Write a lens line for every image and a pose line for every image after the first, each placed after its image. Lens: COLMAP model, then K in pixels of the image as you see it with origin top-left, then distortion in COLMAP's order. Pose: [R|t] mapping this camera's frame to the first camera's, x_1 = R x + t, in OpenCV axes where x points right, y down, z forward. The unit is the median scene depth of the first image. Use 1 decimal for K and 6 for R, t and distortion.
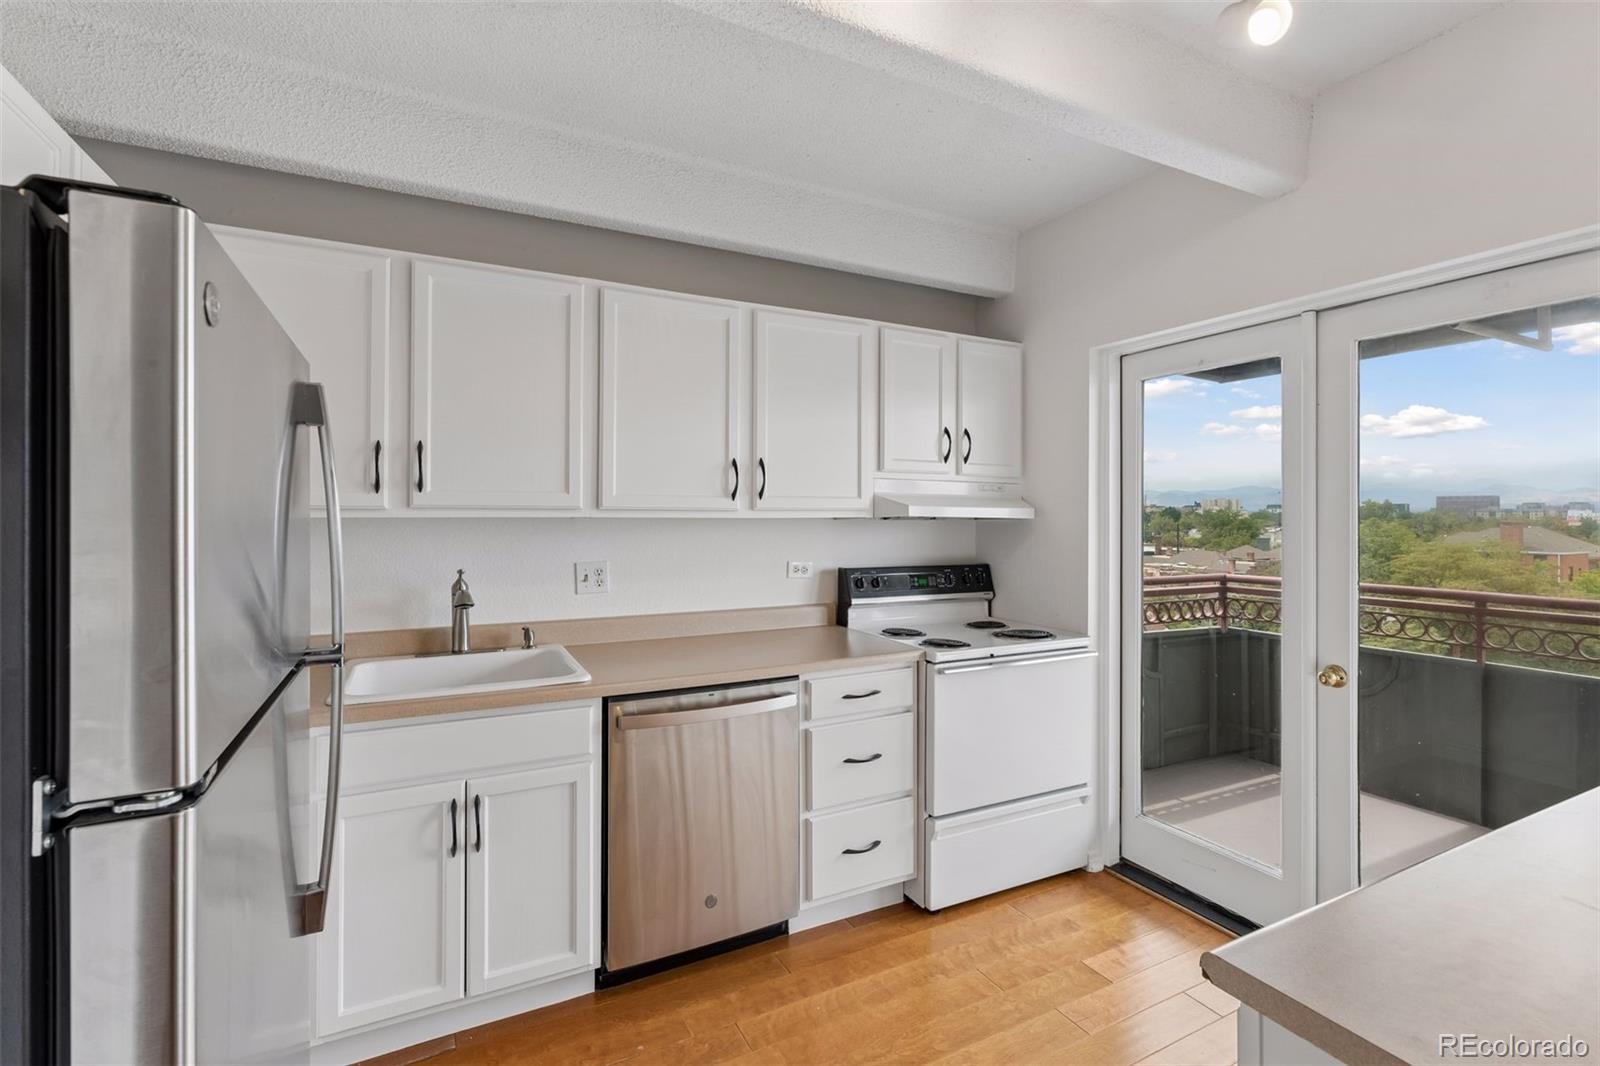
lens RADIAL K [[737.6, 0, 798.8], [0, 737.6, 512.4], [0, 0, 1]] dist [-0.000552, -0.000043]
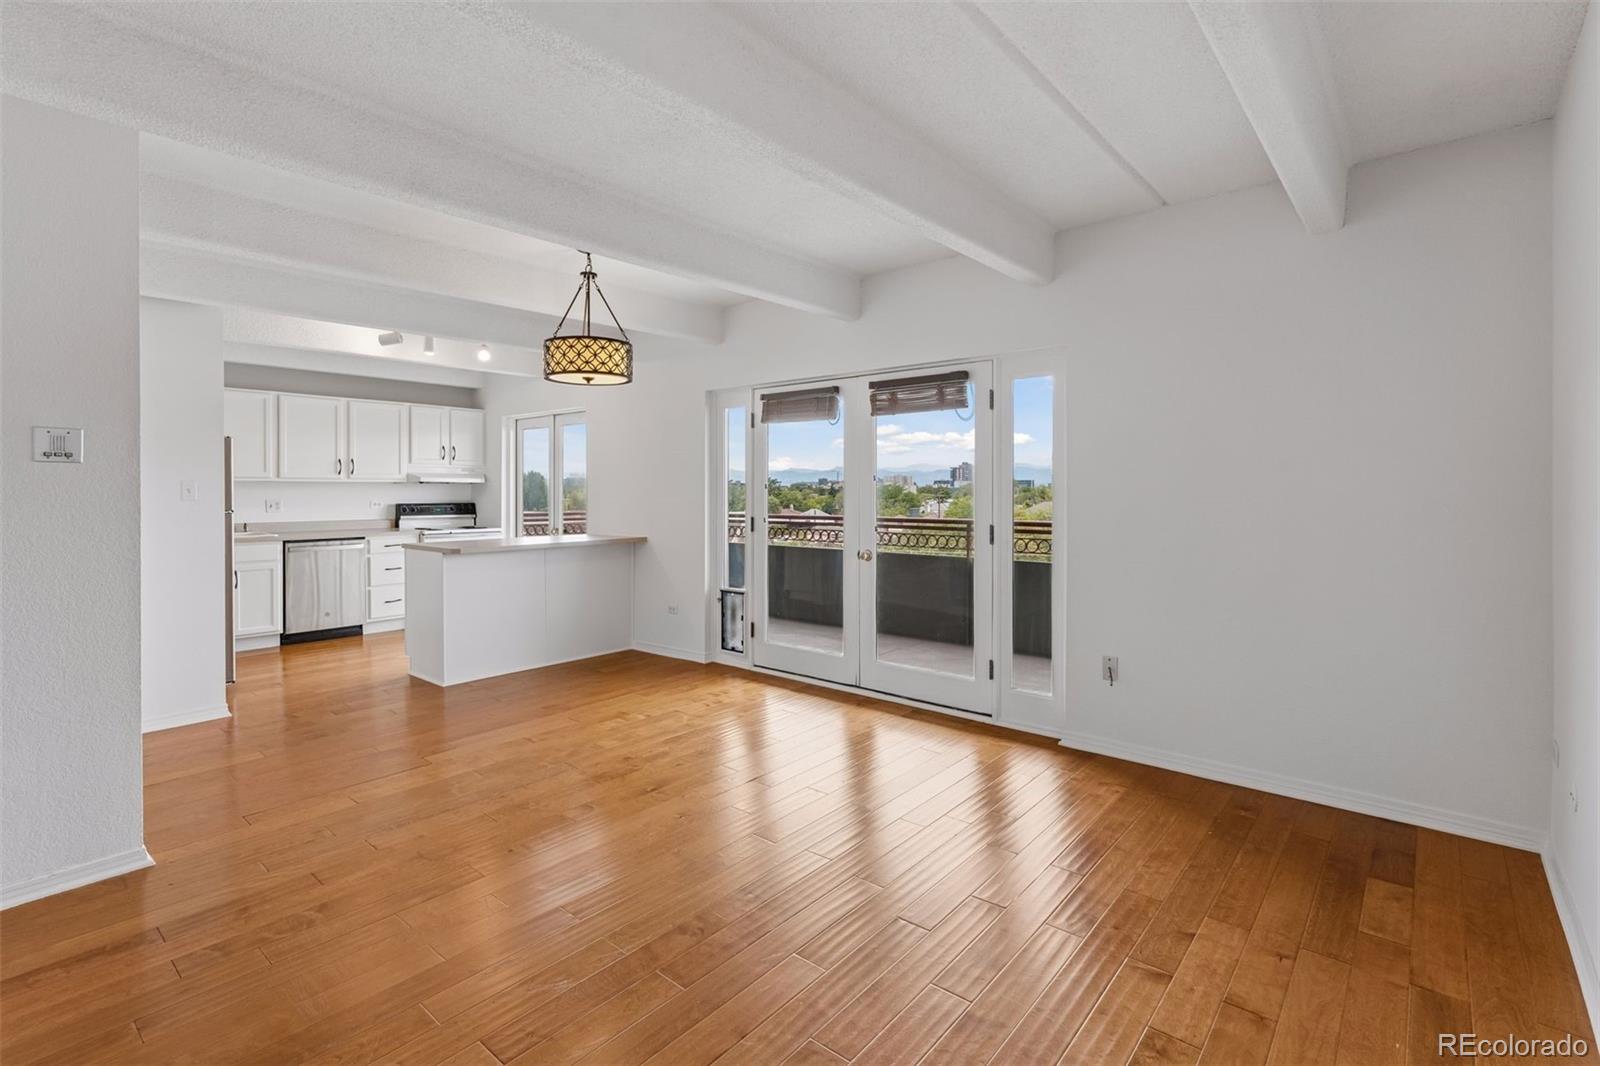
lens RADIAL K [[747.6, 0, 809.7], [0, 747.6, 494.3], [0, 0, 1]] dist [0.000808, -0.000082]
pose [[0.923822, -0.004999, 0.382791, 0.428991], [0.001716, 0.999959, 0.008917, 0.031148], [-0.382819, -0.007581, 0.923792, -2.051710]]
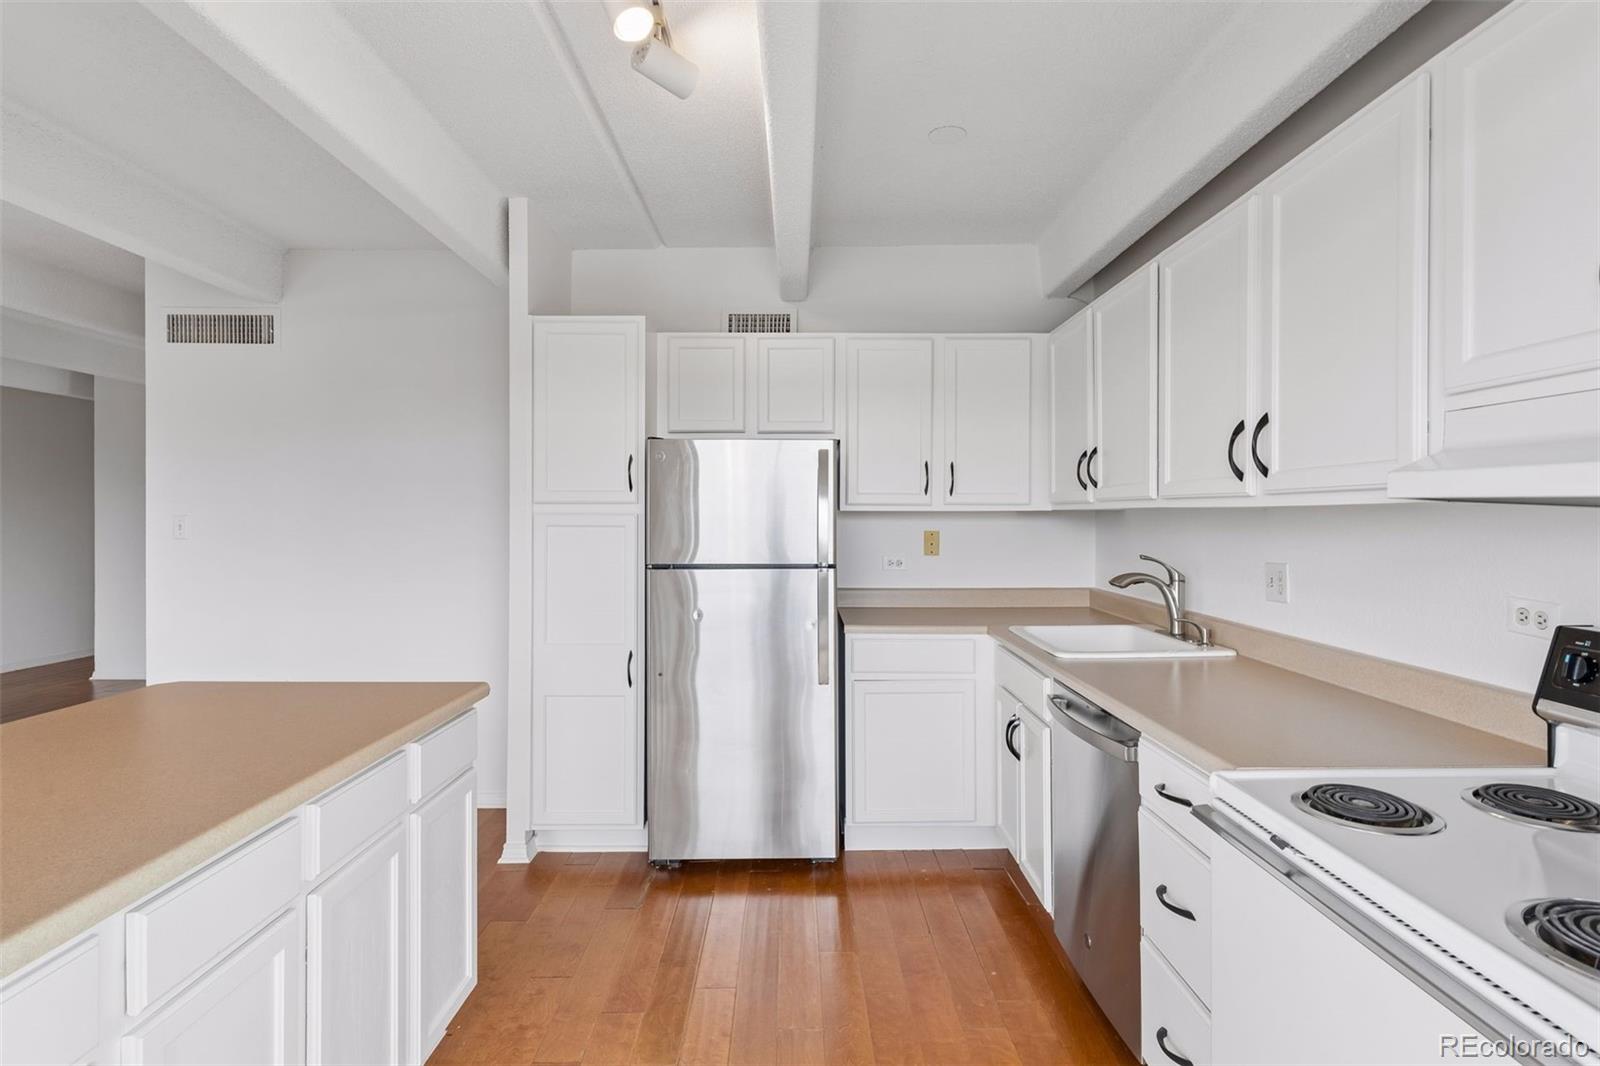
lens RADIAL K [[831.7, 0, 813.6], [0, 831.7, 502.2], [0, 0, 1]] dist [-0.003421, -0.000850]
pose [[-0.446288, -0.016398, -0.894739, 0.780568], [-0.001383, 0.999844, -0.017635, 0.017772], [0.894888, -0.006633, -0.446241, 0.972988]]
